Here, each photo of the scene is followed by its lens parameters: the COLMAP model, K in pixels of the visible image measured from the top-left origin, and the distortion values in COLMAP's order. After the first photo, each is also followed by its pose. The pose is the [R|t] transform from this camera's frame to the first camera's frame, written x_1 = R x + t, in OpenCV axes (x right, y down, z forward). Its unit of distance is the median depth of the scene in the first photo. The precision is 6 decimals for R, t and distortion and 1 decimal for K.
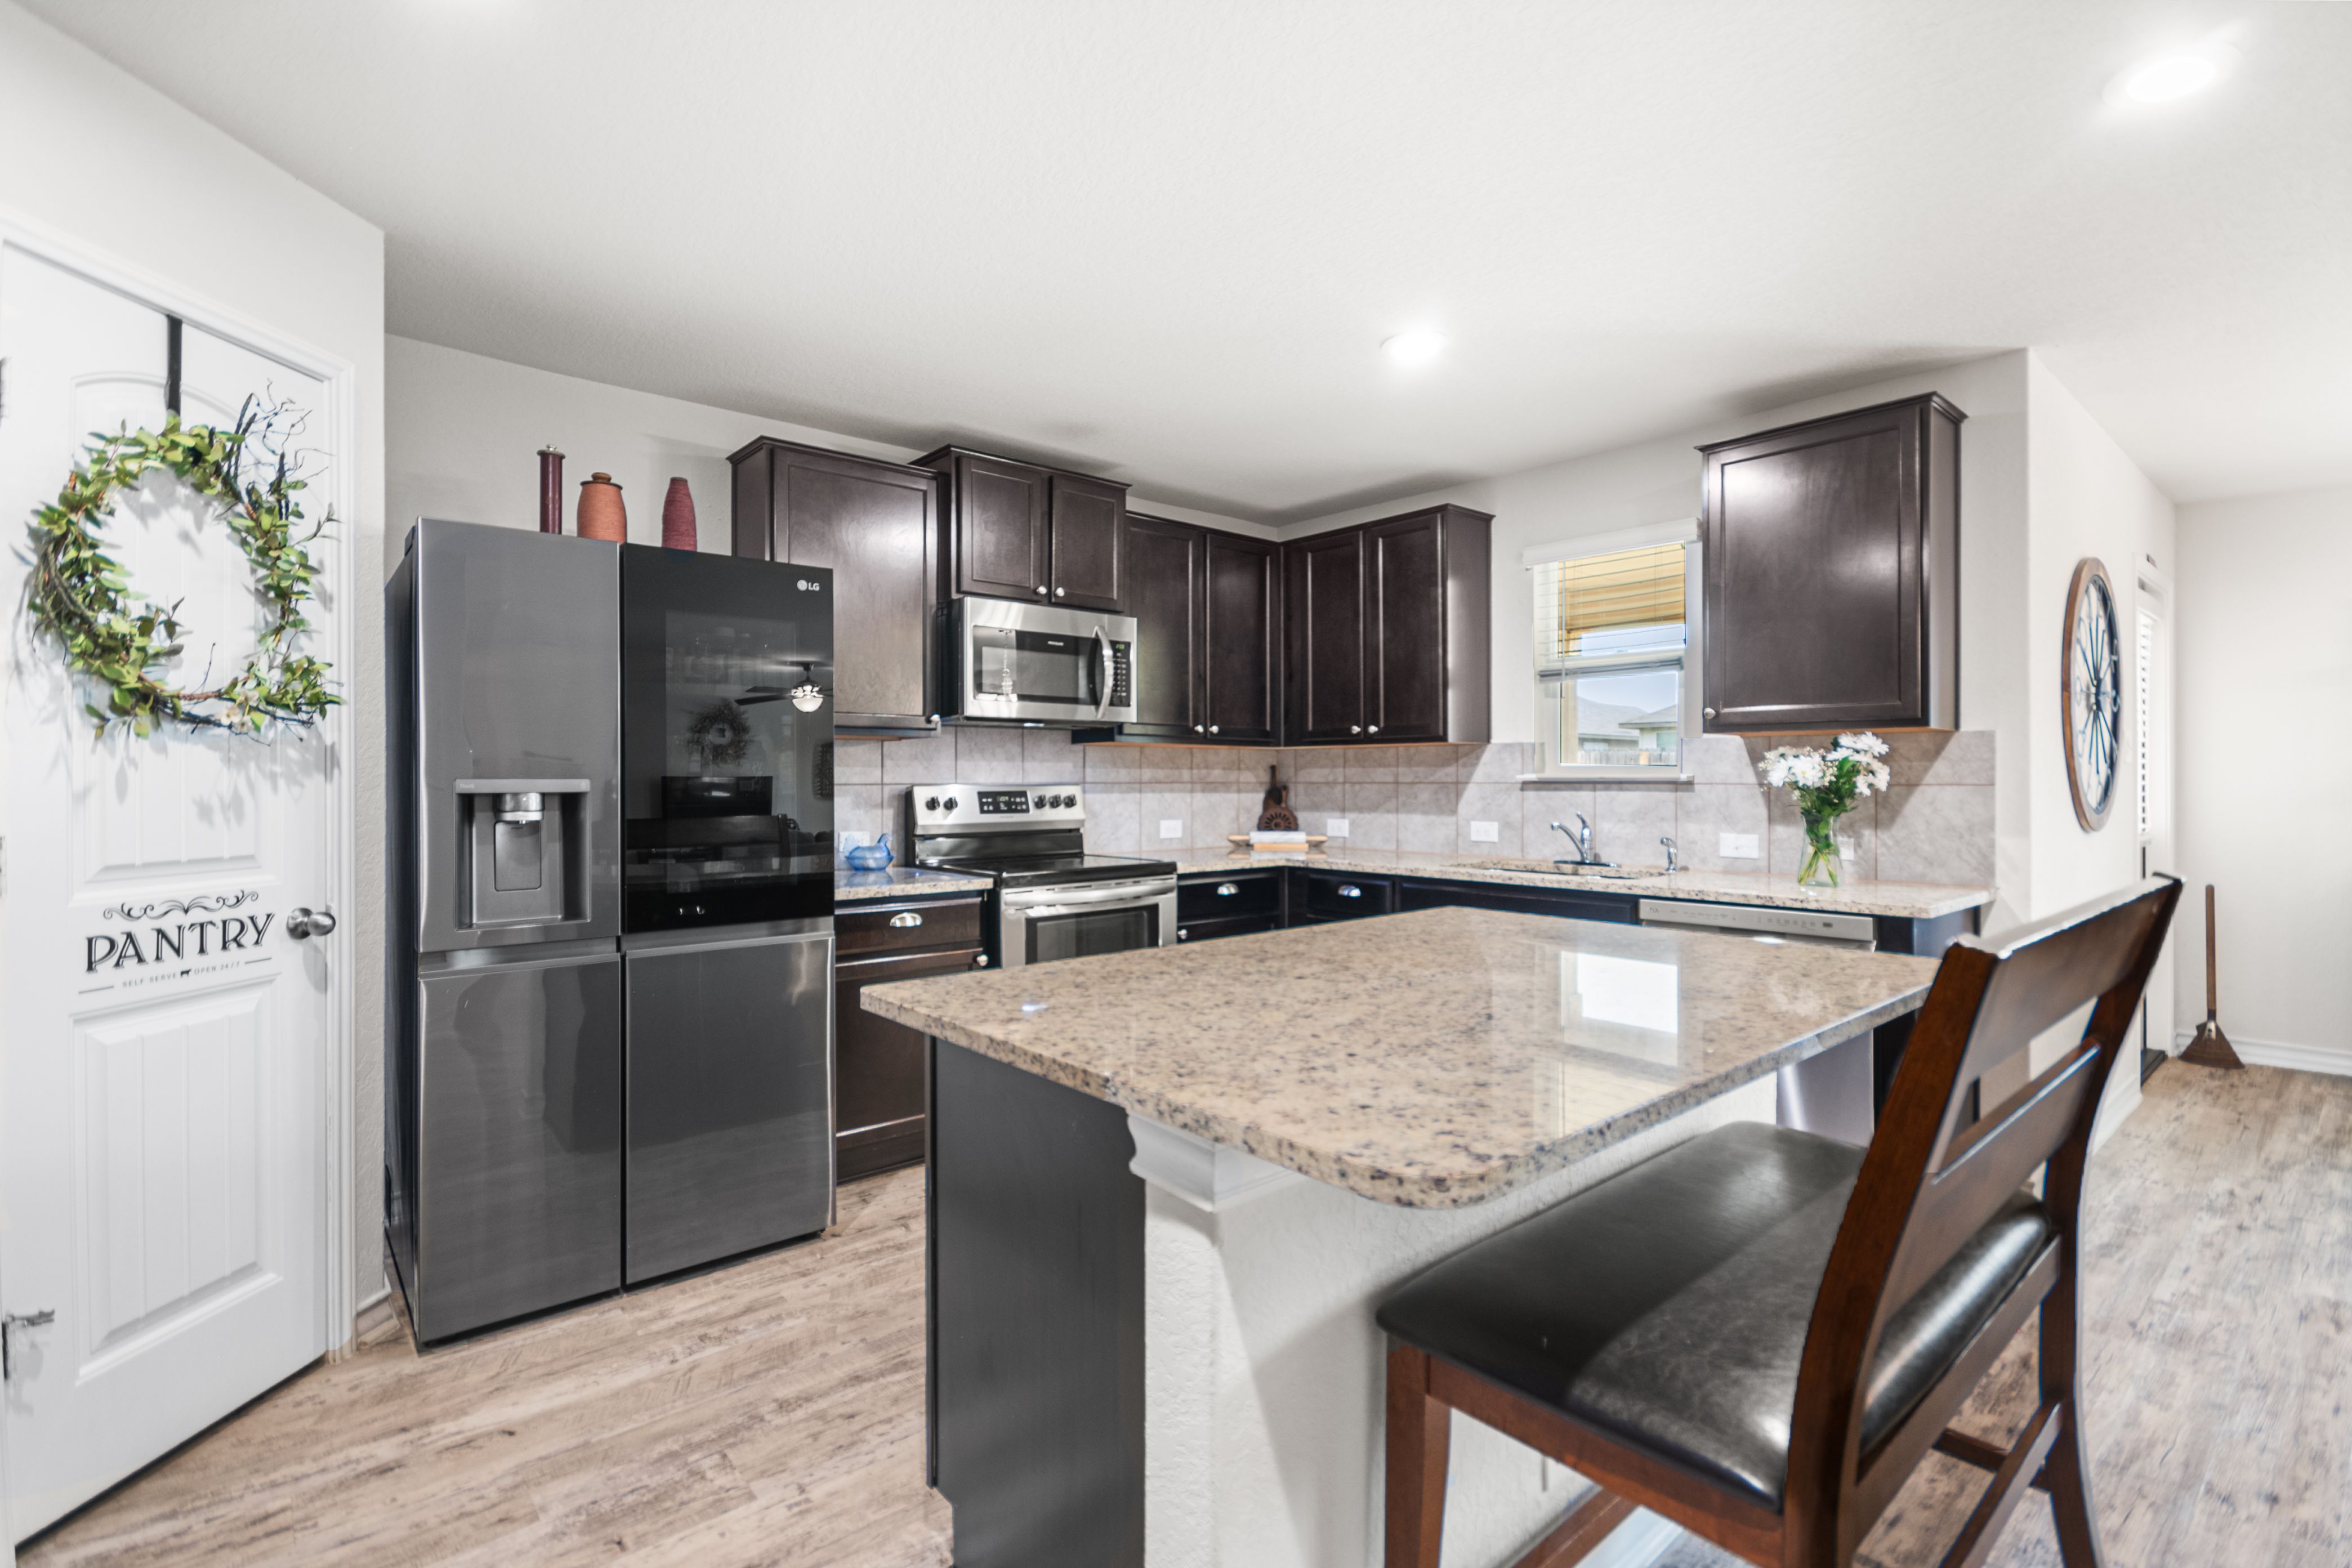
lens RADIAL K [[1087.7, 0, 1165.2], [0, 1087.7, 781.2], [0, 0, 1]] dist [0.001581, 0.000031]
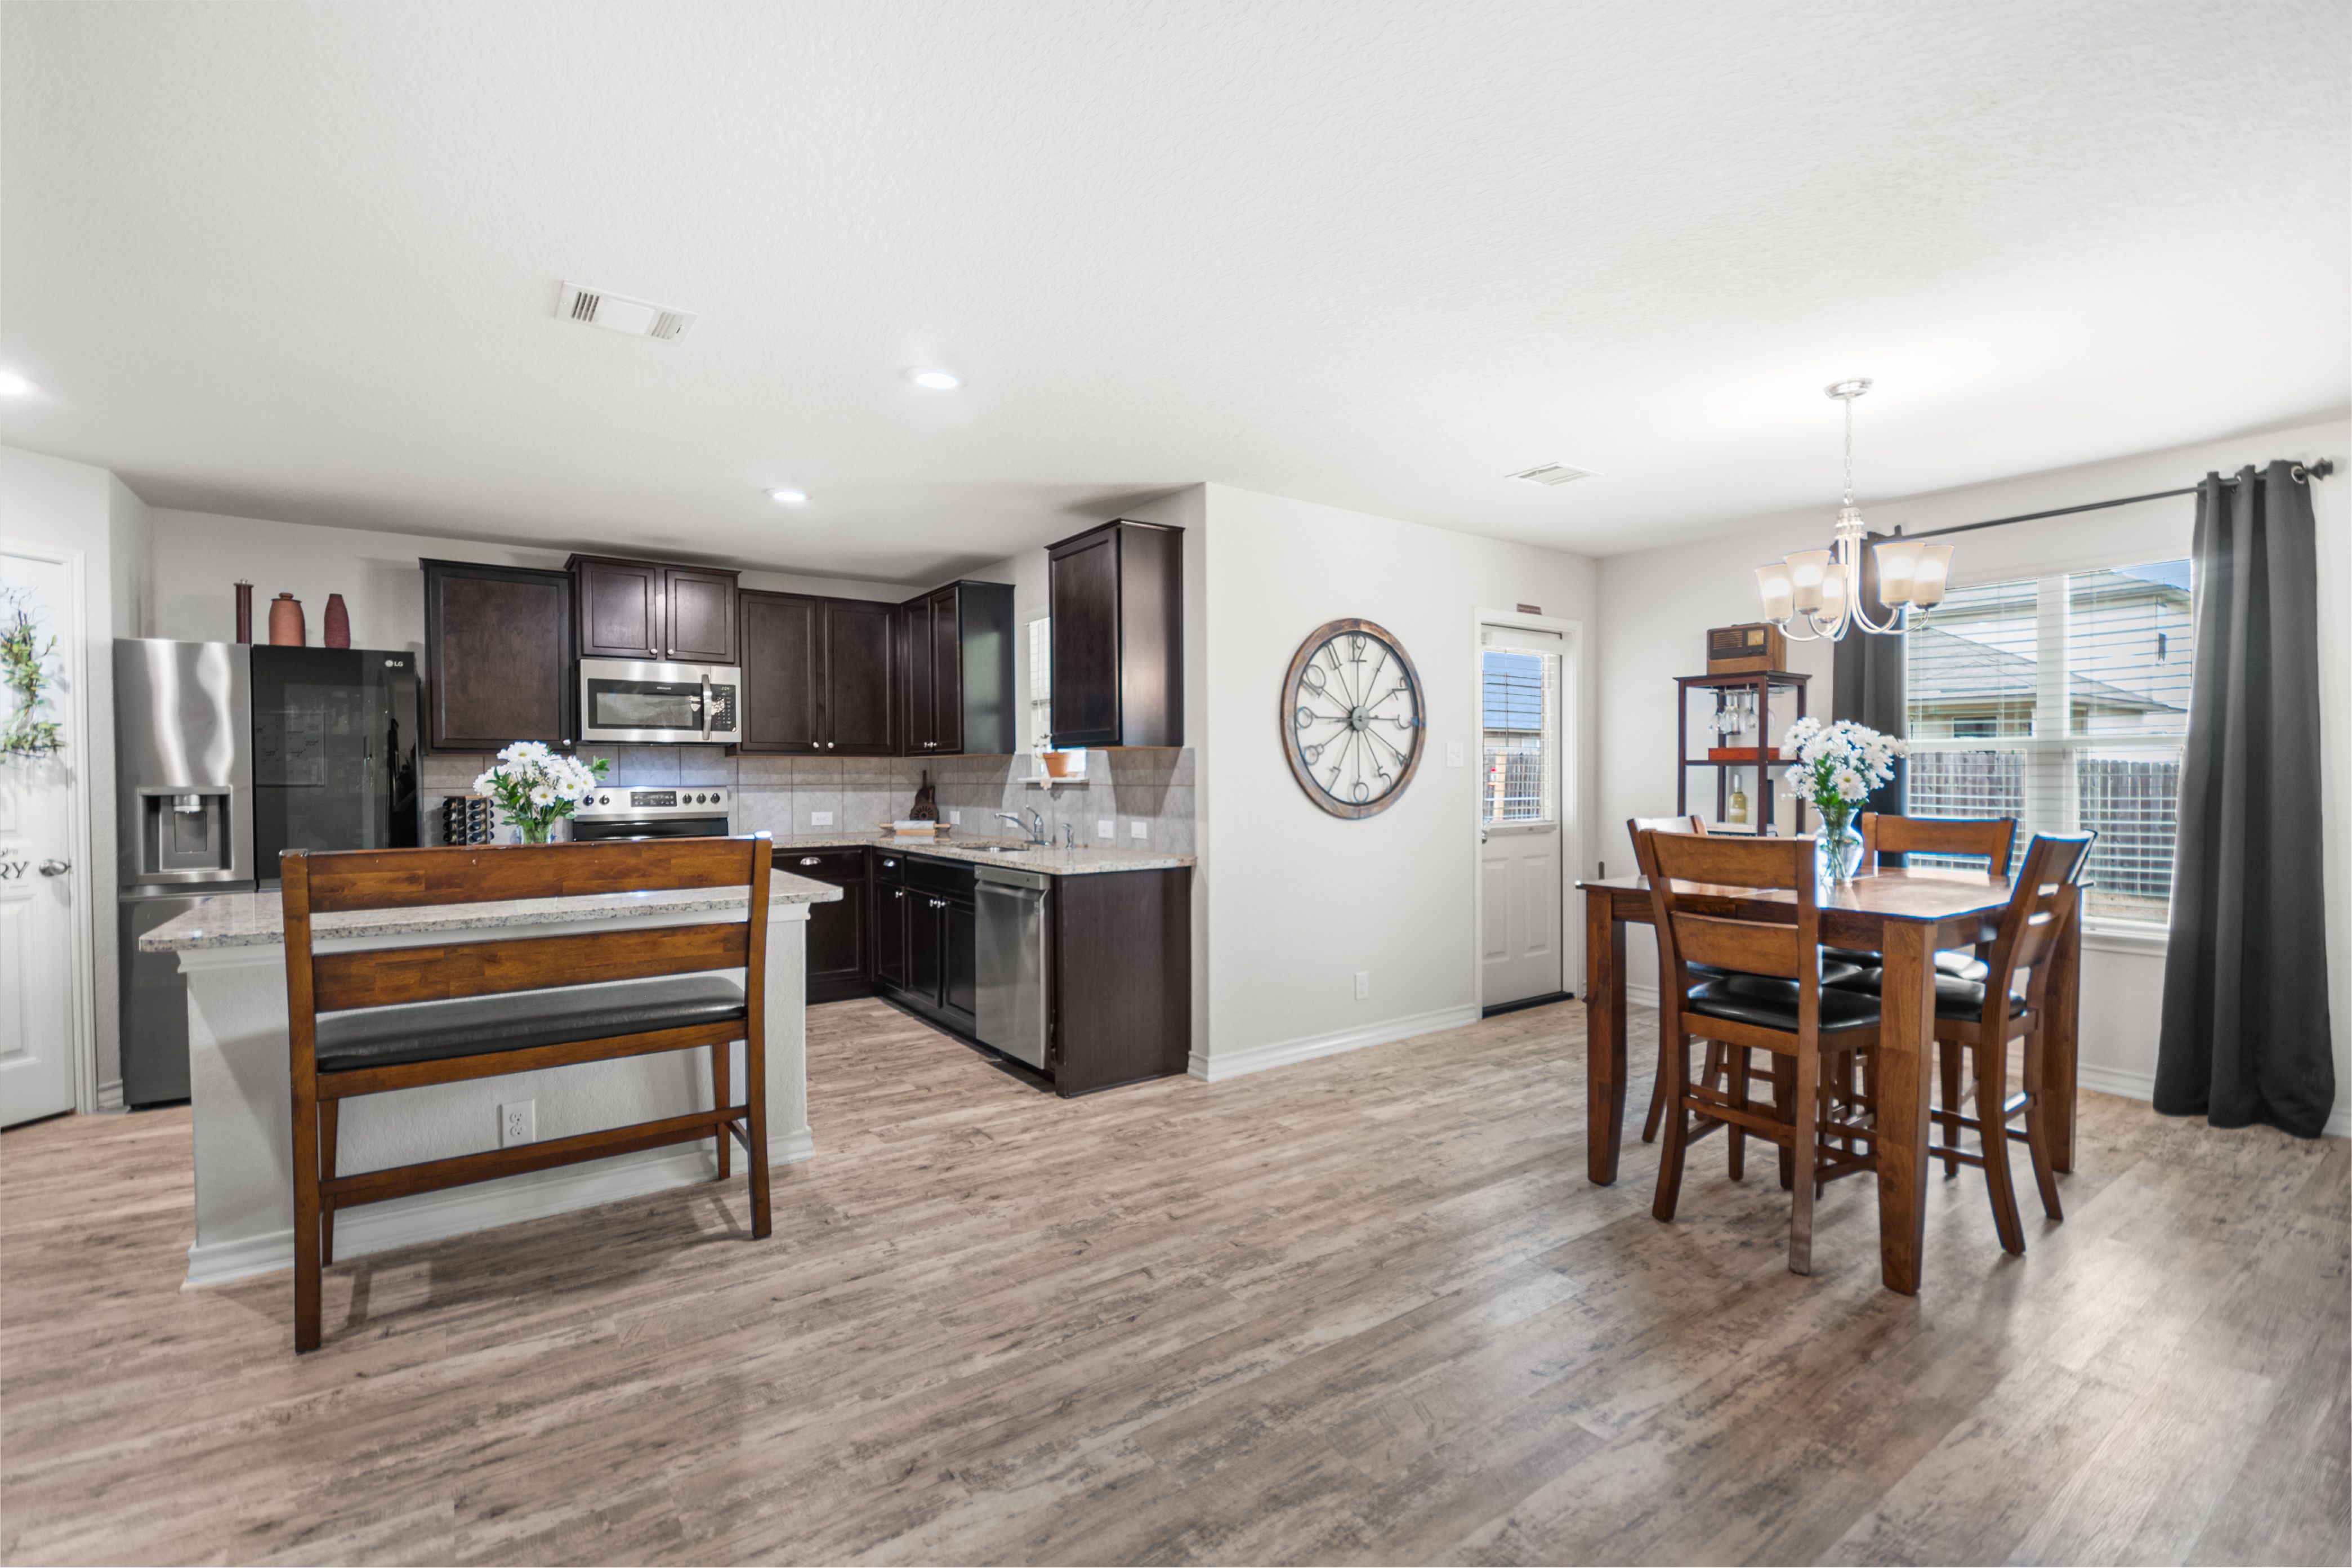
lens RADIAL K [[1025.4, 0, 1169.3], [0, 1025.4, 795.1], [0, 0, 1]] dist [0.002338, -0.006776]
pose [[0.995157, -0.002823, -0.098255, 0.643245], [0.004469, 0.999853, 0.016543, -0.004851], [0.098194, -0.016902, 0.995024, -0.260269]]
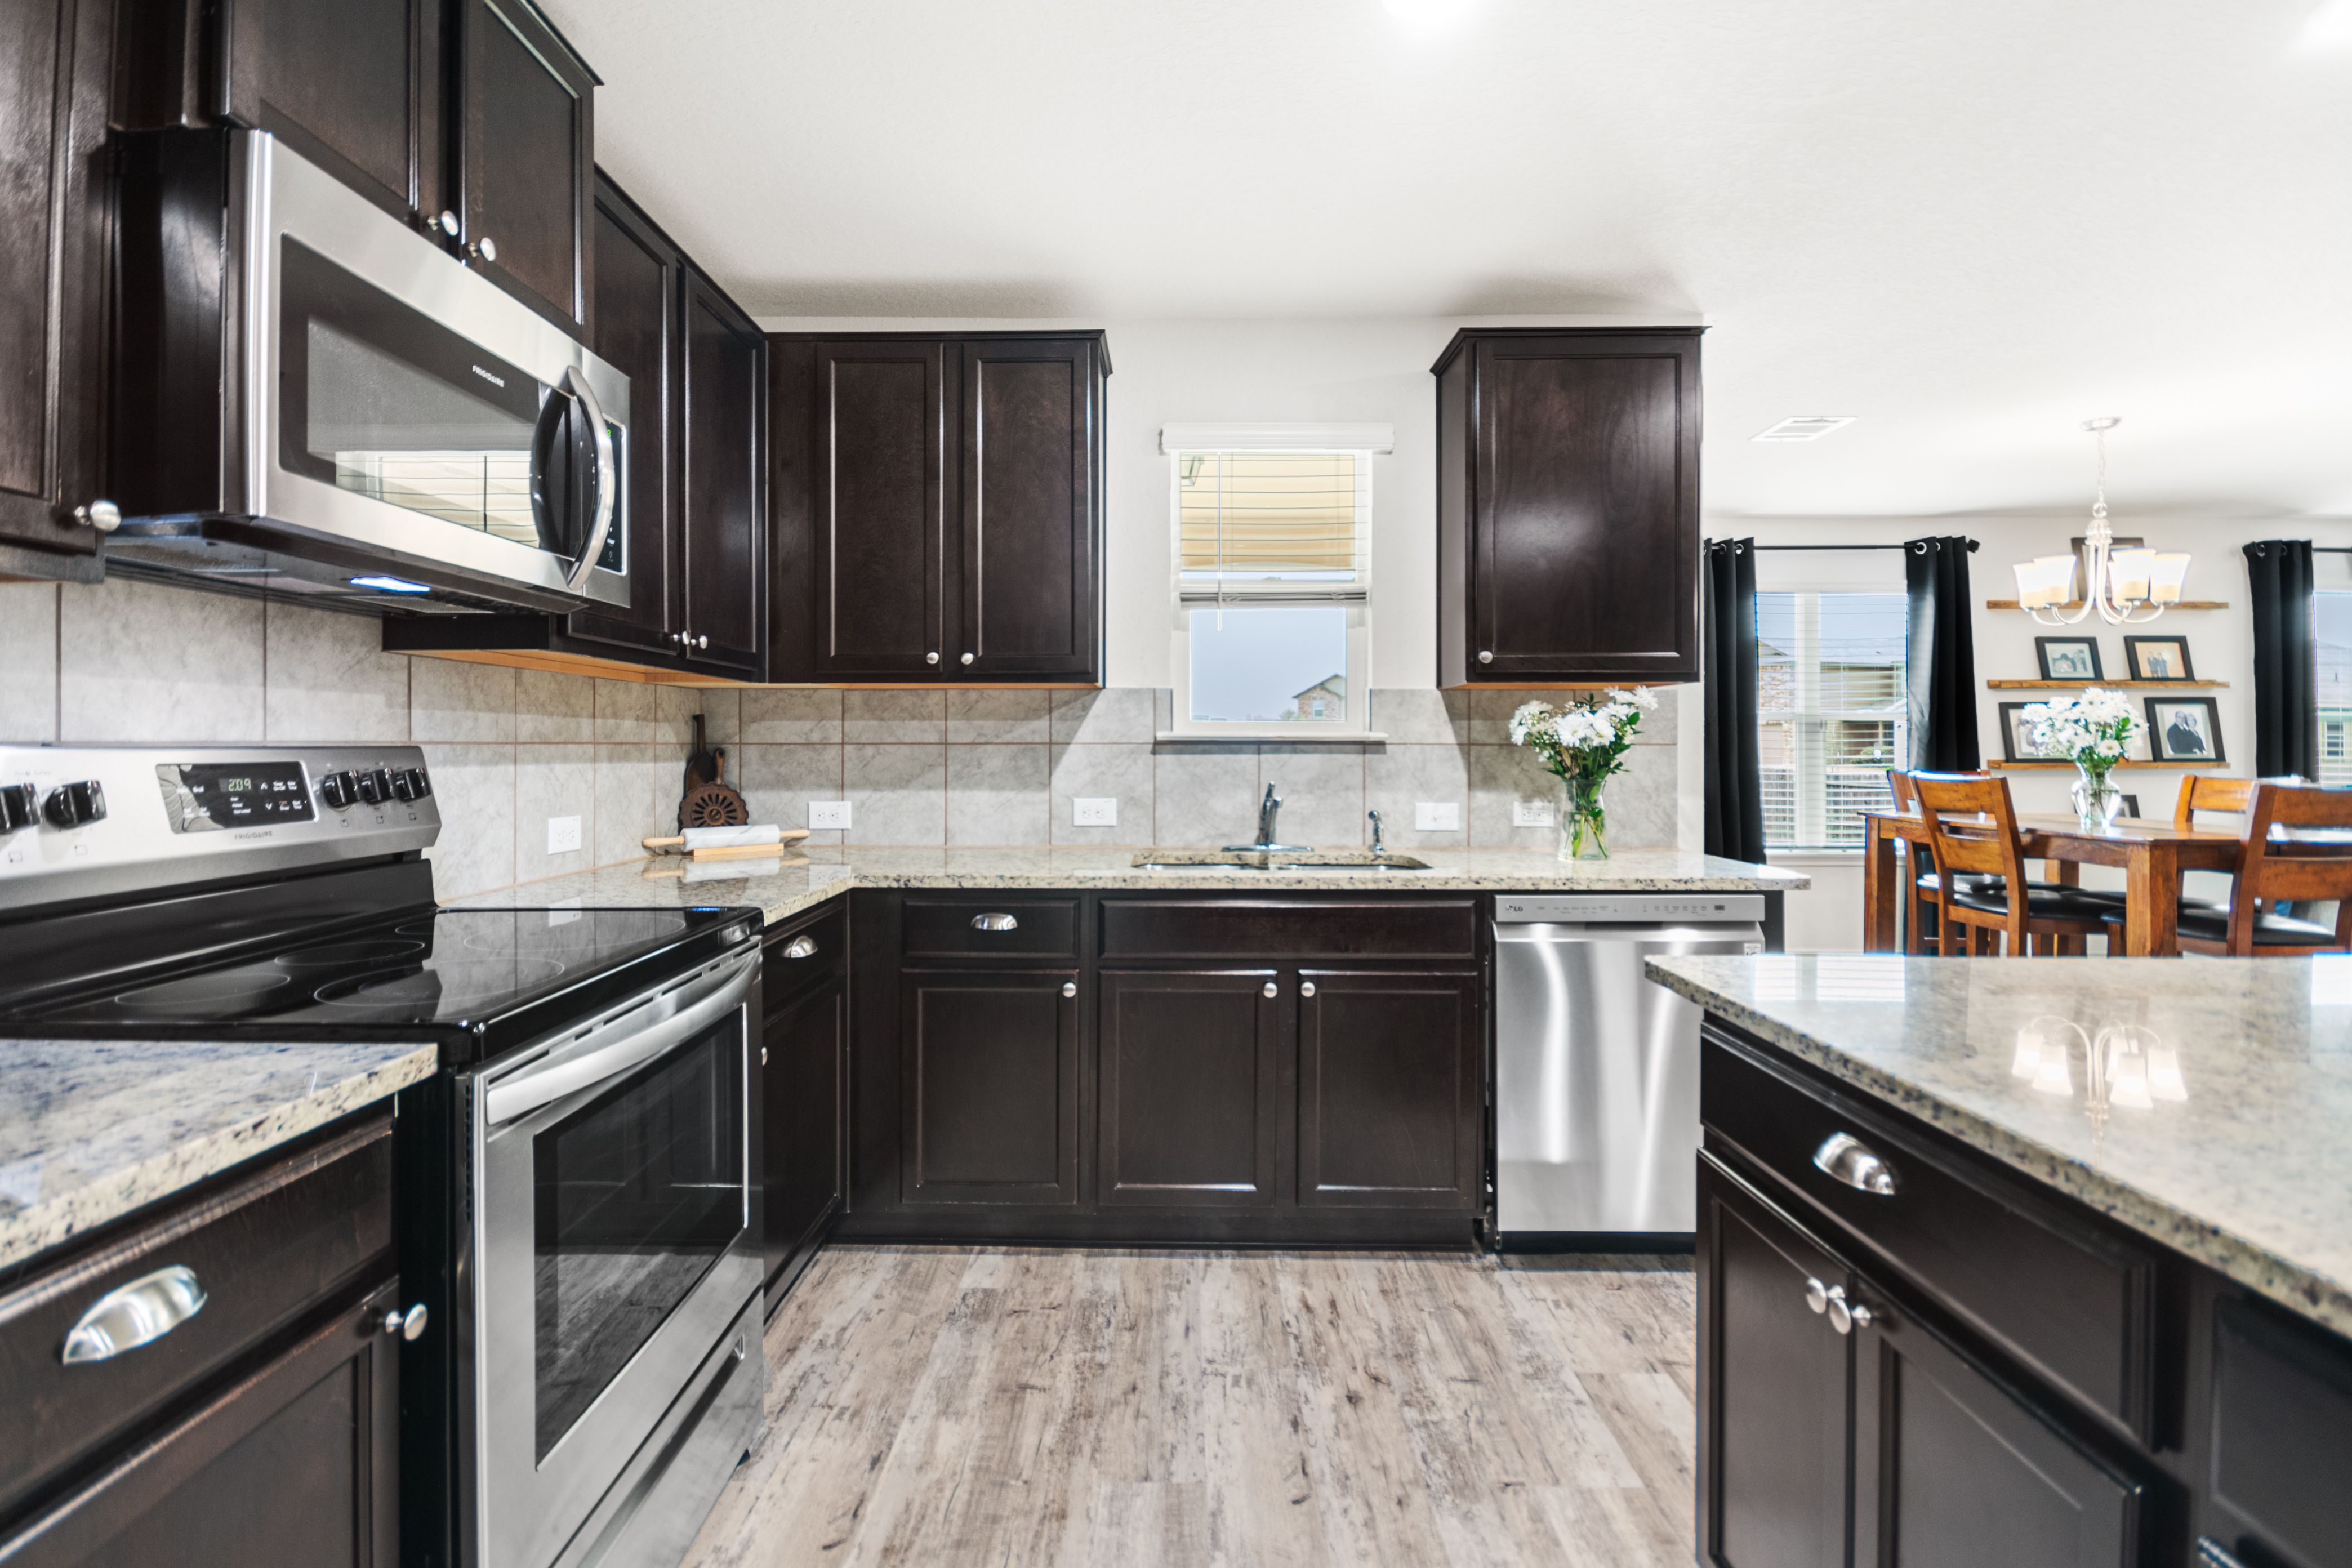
lens RADIAL K [[1056.7, 0, 1171.5], [0, 1056.7, 739.5], [0, 0, 1]] dist [0.002535, -0.005990]
pose [[0.661974, 0.004217, 0.749515, -0.203045], [0.000566, 0.999981, -0.006126, 0.003365], [-0.749527, 0.004480, 0.661959, 0.528786]]
